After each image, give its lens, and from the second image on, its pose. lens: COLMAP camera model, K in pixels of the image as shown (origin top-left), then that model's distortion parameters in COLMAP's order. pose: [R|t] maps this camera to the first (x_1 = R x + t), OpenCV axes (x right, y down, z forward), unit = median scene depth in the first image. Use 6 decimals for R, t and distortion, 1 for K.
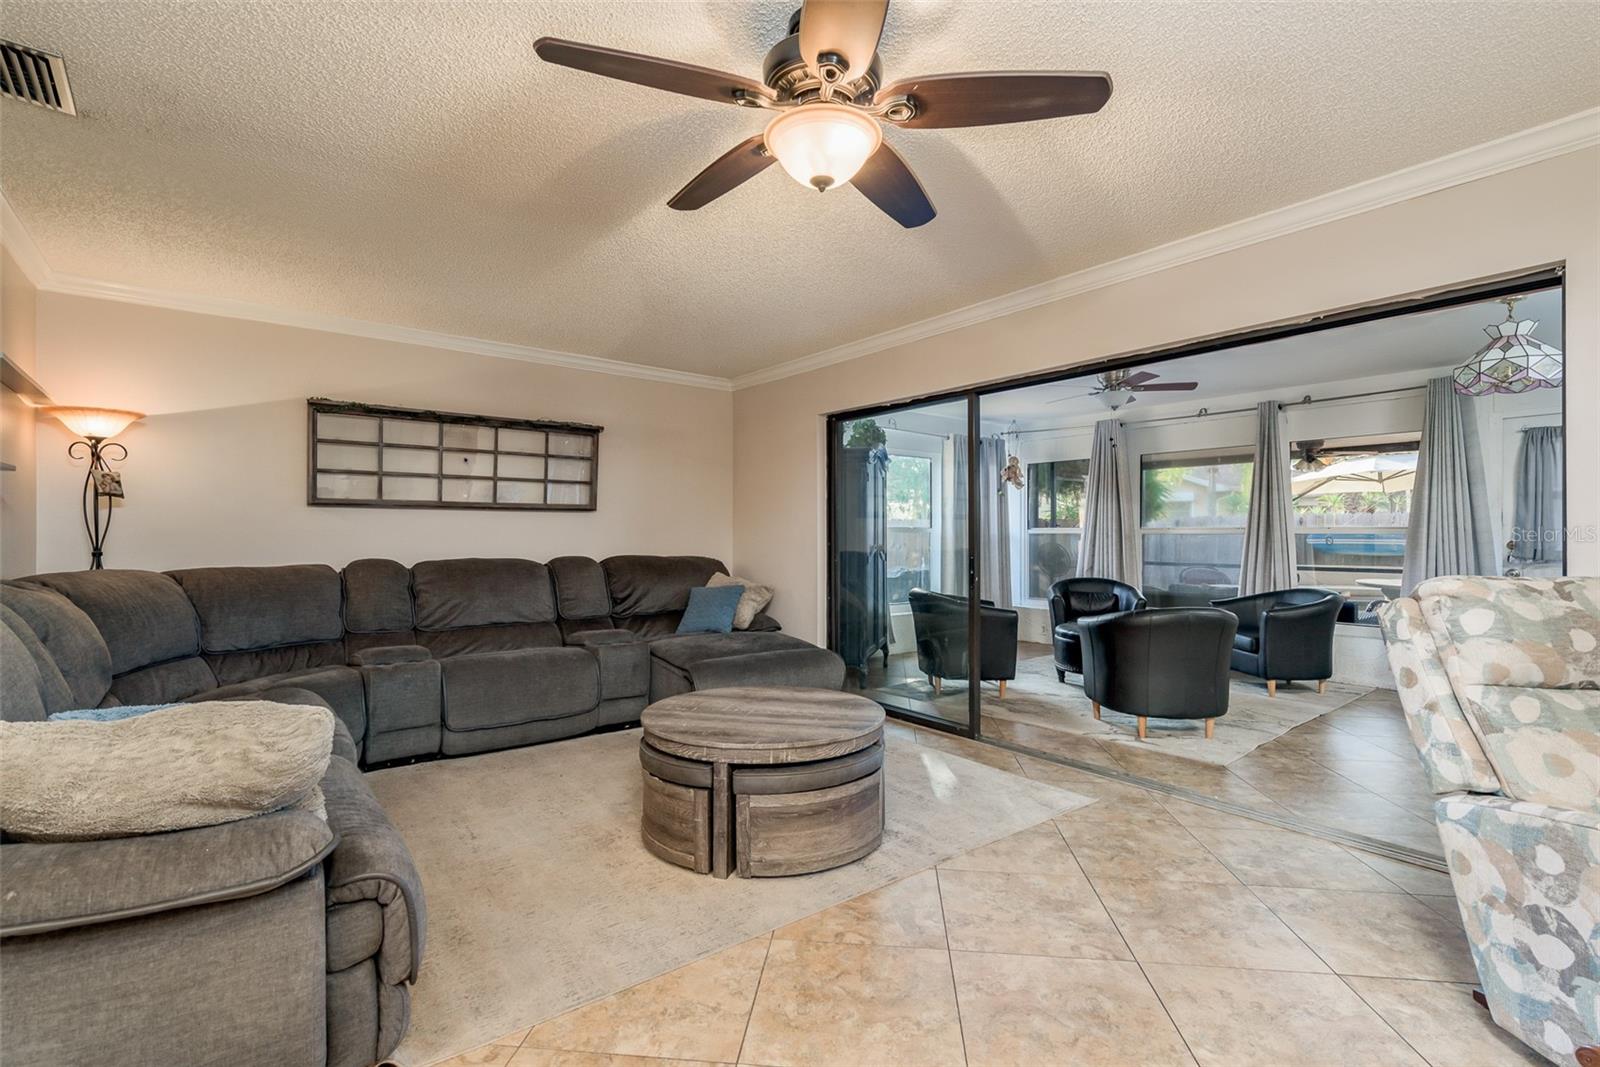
lens RADIAL K [[765.6, 0, 795.3], [0, 765.6, 537.3], [0, 0, 1]] dist [0.018292, 0.000147]
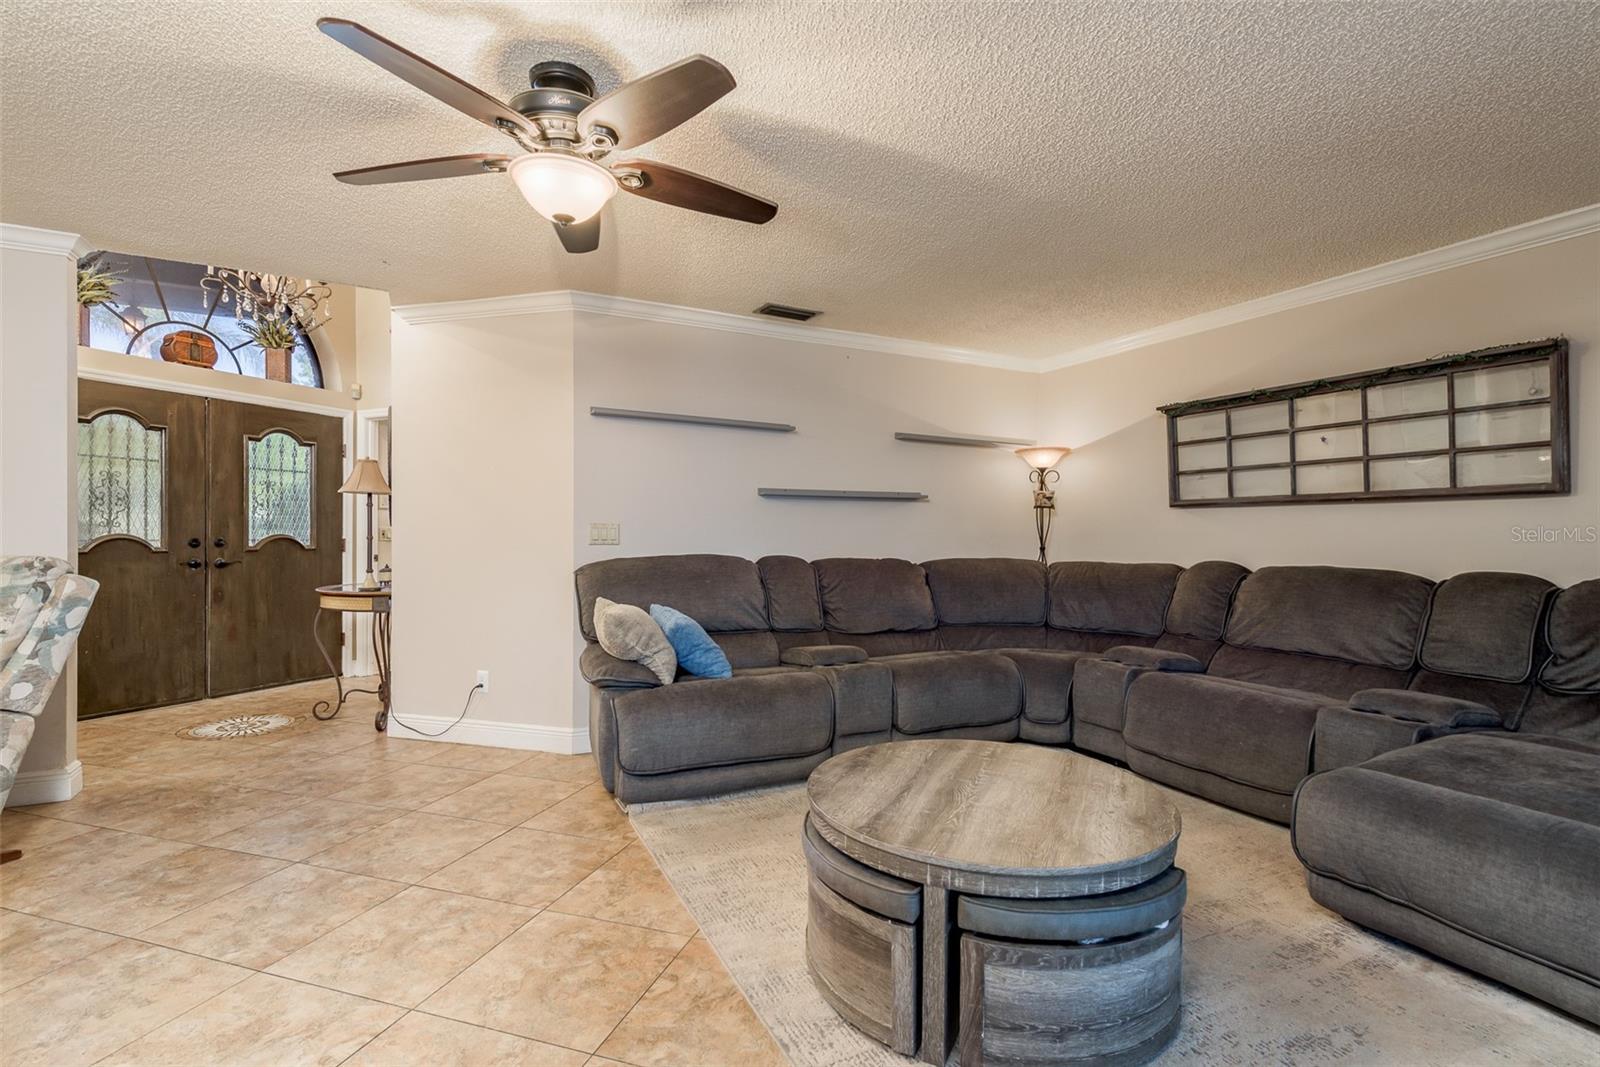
lens RADIAL K [[765.6, 0, 790.7], [0, 765.6, 529.0], [0, 0, 1]] dist [0.018292, 0.000147]
pose [[-0.196987, -0.002862, -0.980402, 0.478516], [0.002196, 0.999992, -0.003361, -0.009096], [0.980404, -0.002815, -0.196979, 0.670937]]
